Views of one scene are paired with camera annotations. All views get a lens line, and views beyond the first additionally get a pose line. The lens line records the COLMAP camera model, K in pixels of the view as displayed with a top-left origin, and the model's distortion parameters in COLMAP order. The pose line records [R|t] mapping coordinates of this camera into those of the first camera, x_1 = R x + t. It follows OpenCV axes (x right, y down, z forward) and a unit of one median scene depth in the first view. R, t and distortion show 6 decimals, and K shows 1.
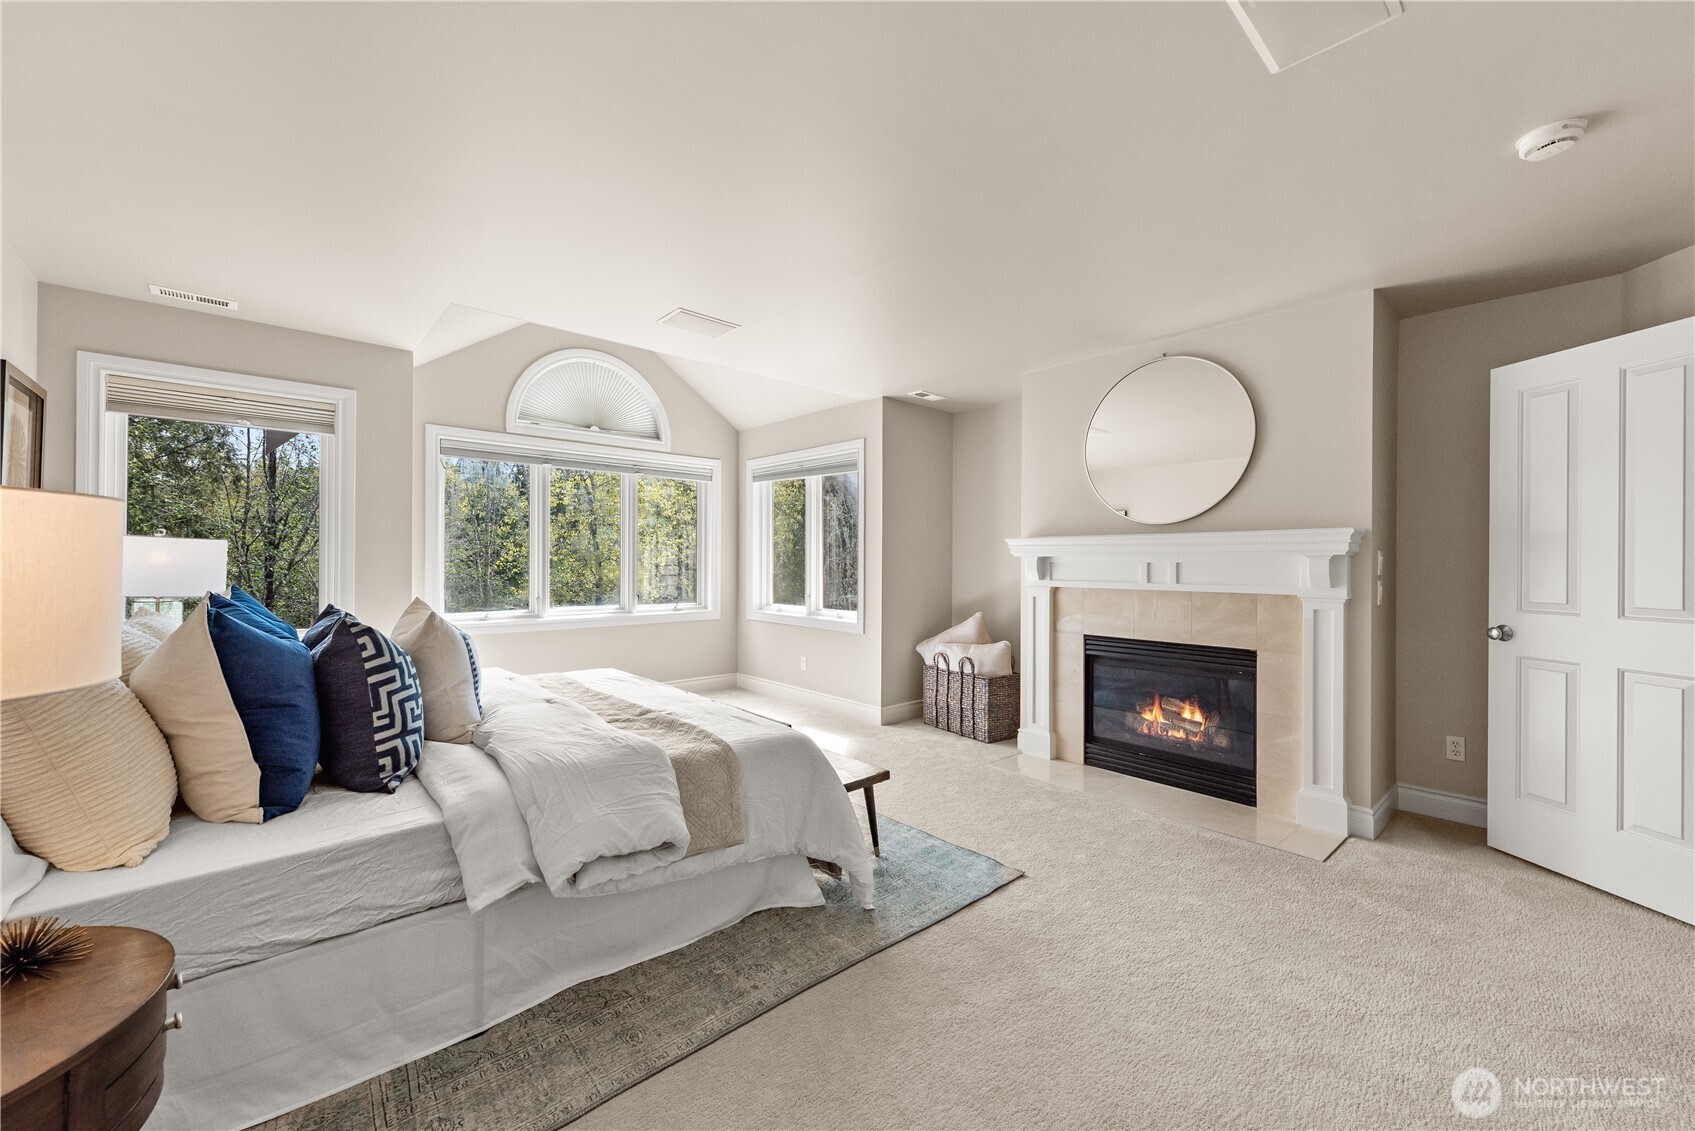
lens RADIAL K [[666.2, 0, 846.8], [0, 666.2, 569.5], [0, 0, 1]] dist [0.009753, -0.000629]
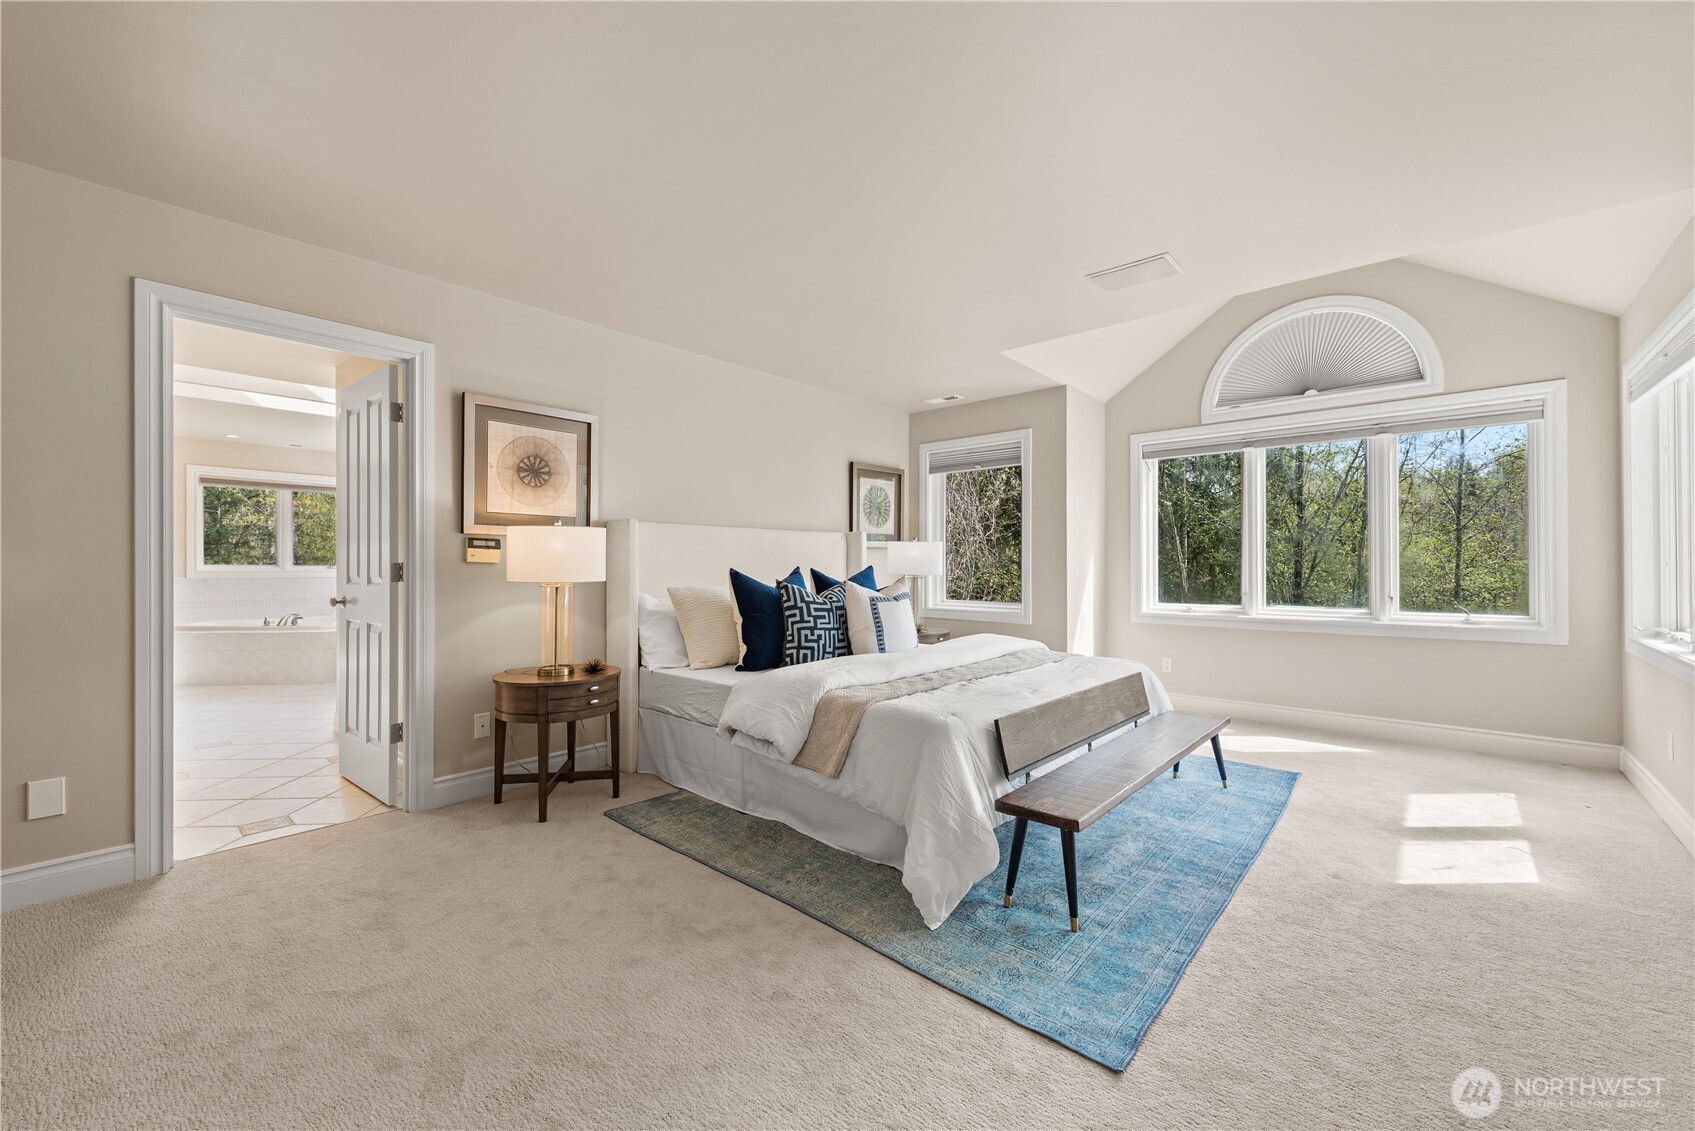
lens RADIAL K [[666.2, 0, 846.8], [0, 666.2, 569.5], [0, 0, 1]] dist [0.009753, -0.000629]
pose [[0.107676, -0.000682, -0.994186, 1.027441], [-0.010684, 0.999941, -0.001843, 0.043486], [0.994129, 0.010820, 0.107662, 0.901092]]
